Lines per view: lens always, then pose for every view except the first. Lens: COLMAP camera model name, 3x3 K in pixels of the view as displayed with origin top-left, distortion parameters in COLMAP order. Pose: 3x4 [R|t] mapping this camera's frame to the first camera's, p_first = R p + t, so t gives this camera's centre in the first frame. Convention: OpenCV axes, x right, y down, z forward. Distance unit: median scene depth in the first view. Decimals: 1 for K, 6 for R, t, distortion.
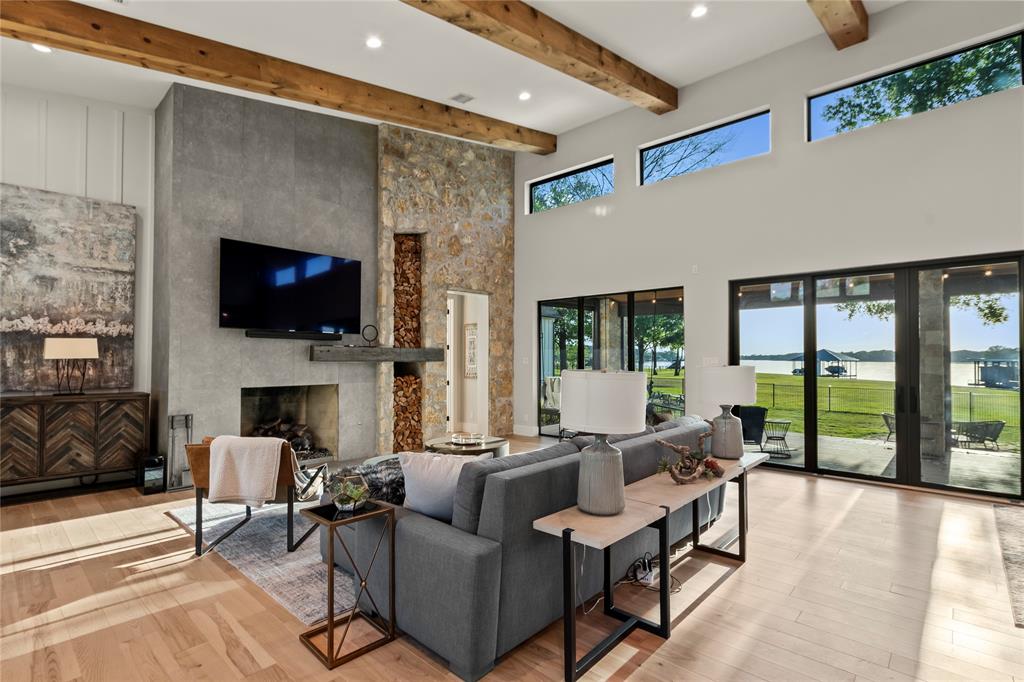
lens RADIAL K [[487.5, 0, 514.0], [0, 487.5, 346.8], [0, 0, 1]] dist [0.000211, -0.002636]
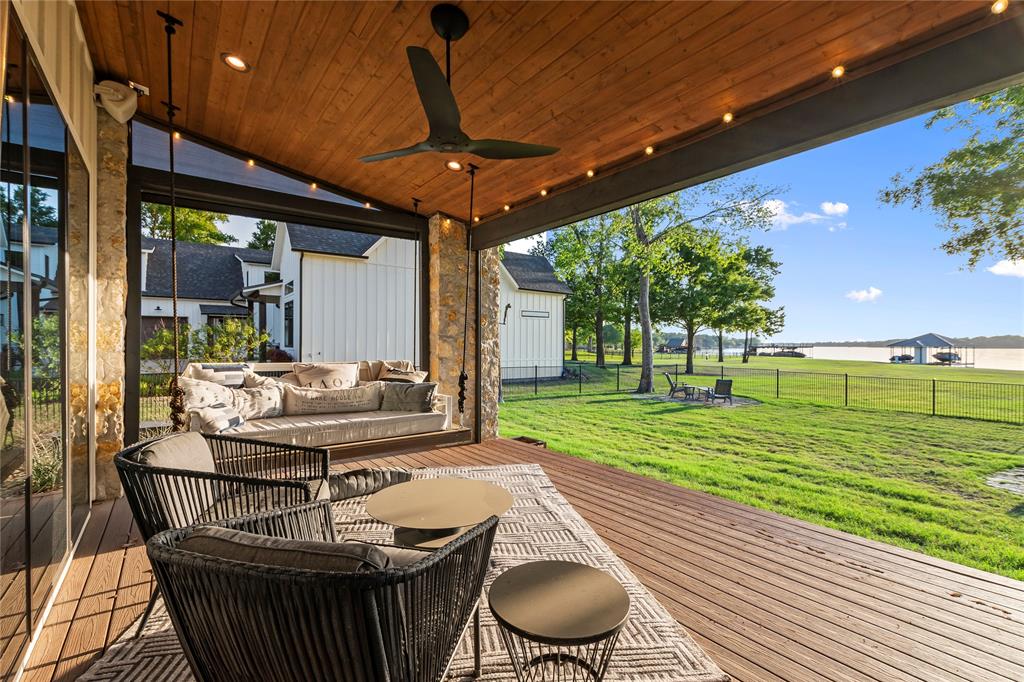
lens RADIAL K [[454.1, 0, 500.6], [0, 454.1, 341.2], [0, 0, 1]] dist [-0.036395, 0.004585]
pose [[0.978075, -0.003552, -0.208224, 0.579012], [0.006265, 0.999904, 0.012371, 0.051589], [0.208160, -0.013405, 0.978003, 0.866770]]
